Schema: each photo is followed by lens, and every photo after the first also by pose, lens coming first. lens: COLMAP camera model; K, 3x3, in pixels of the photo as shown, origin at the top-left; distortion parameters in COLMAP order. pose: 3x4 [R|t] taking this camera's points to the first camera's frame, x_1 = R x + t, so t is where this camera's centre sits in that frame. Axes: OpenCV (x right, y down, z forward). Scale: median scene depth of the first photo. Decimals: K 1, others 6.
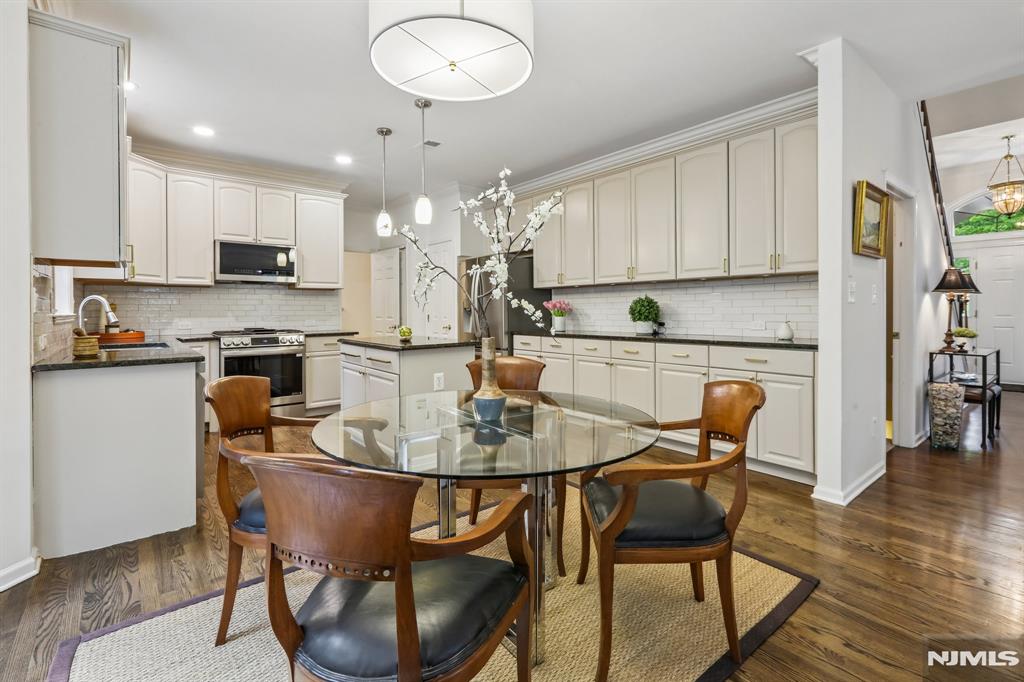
lens RADIAL K [[467.7, 0, 509.8], [0, 467.7, 305.6], [0, 0, 1]] dist [0.001573, 0.000547]
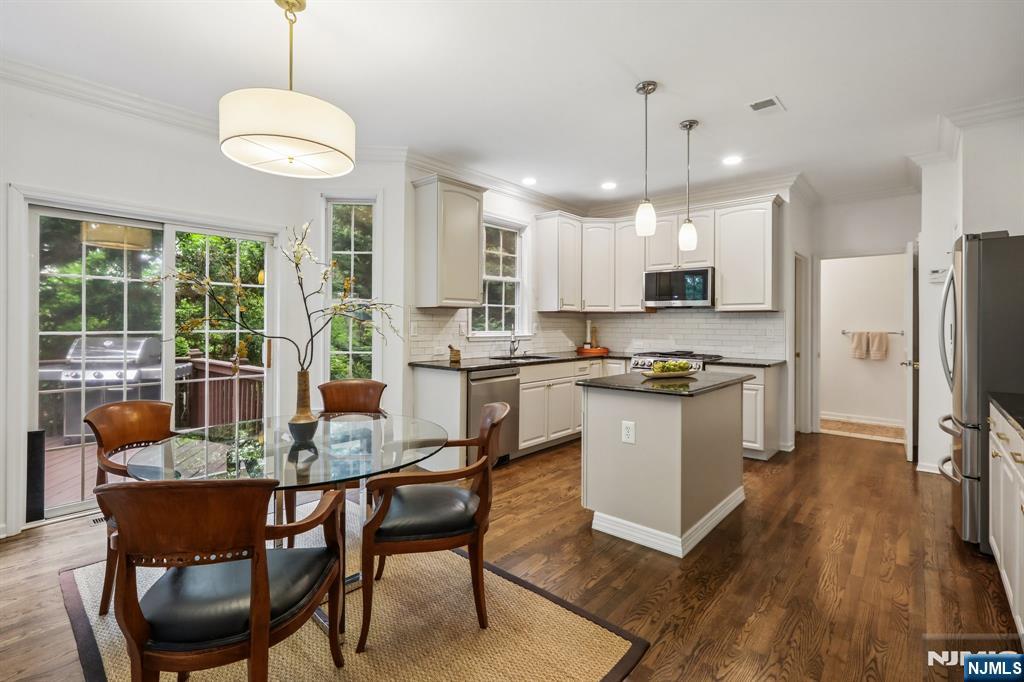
lens RADIAL K [[468.9, 0, 510.7], [0, 468.9, 319.4], [0, 0, 1]] dist [-0.001715, -0.000065]
pose [[0.159334, -0.003397, -0.987219, 0.470495], [0.000436, 0.999994, -0.003371, -0.021456], [0.987225, 0.000107, 0.159334, 0.517075]]
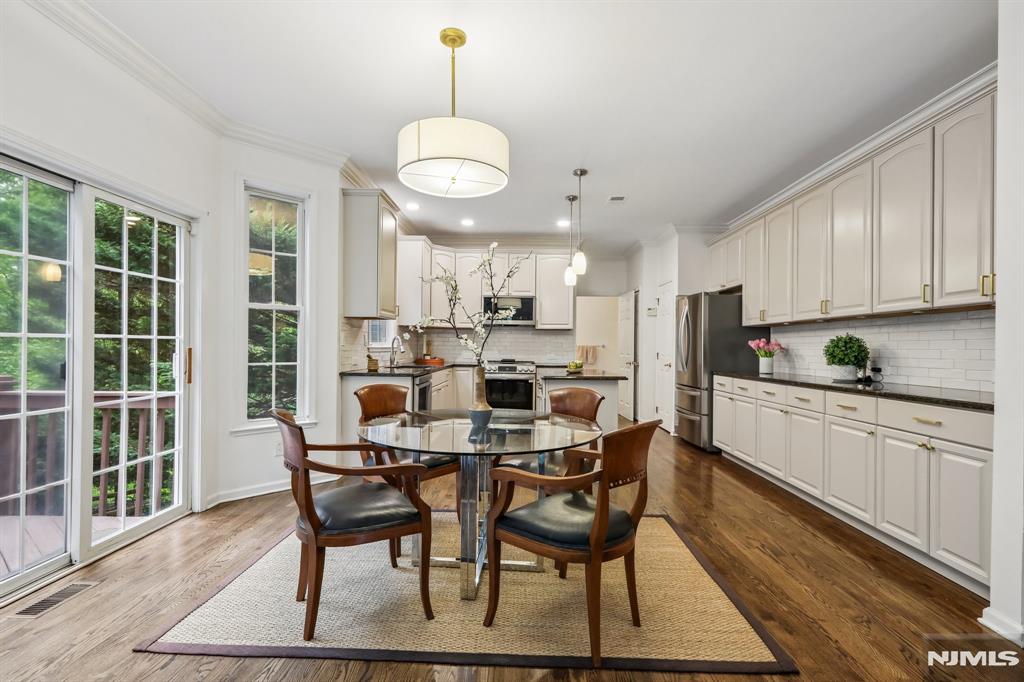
lens RADIAL K [[454.9, 0, 512.0], [0, 454.9, 341.0], [0, 0, 1]] dist [-0.001418, 0.000134]
pose [[0.760316, 0.005604, -0.649529, 0.351009], [-0.009543, 0.999951, -0.002544, -0.001501], [0.649483, 0.008133, 0.760332, 0.015066]]
